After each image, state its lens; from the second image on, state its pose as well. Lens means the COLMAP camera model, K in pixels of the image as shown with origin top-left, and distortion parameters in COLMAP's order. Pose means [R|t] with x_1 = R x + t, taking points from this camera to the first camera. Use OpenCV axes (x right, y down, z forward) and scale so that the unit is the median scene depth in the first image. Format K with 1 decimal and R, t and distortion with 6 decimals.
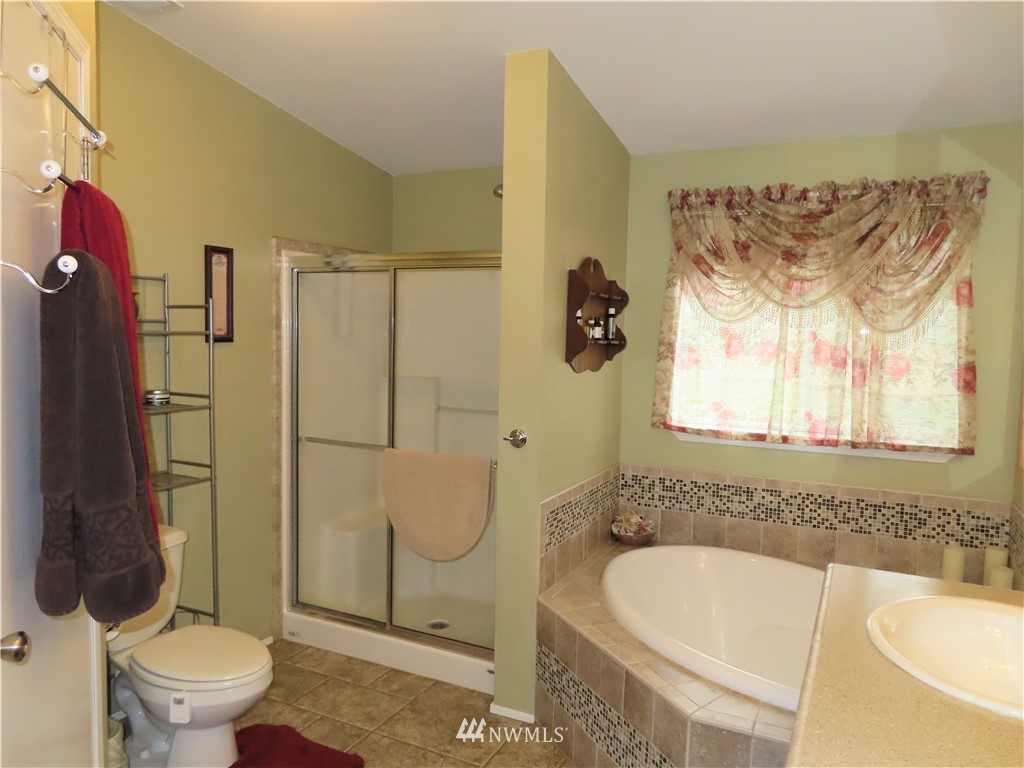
lens RADIAL K [[730.7, 0, 510.5], [0, 730.7, 380.8], [0, 0, 1]] dist [-0.017130, 0.017128]
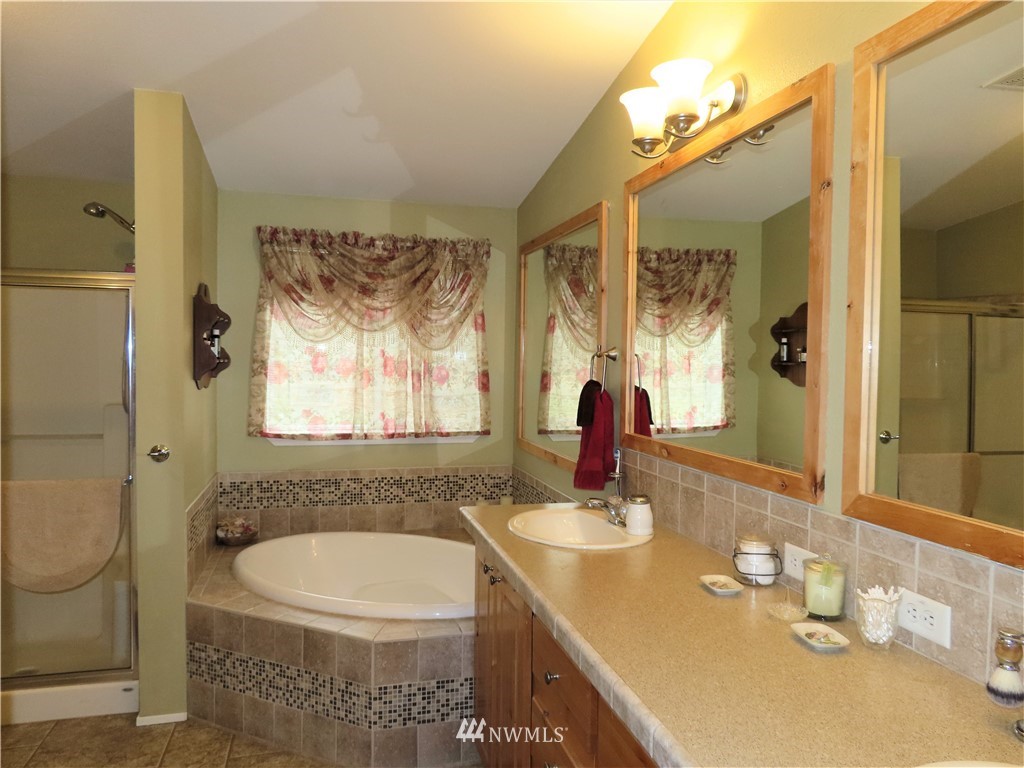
lens RADIAL K [[730.7, 0, 513.1], [0, 730.7, 383.6], [0, 0, 1]] dist [-0.017130, 0.017128]
pose [[0.753070, -0.037115, 0.656893, -0.262963], [0.048702, 0.998813, 0.000600, 0.002116], [-0.656135, 0.031540, 0.753984, -0.117165]]
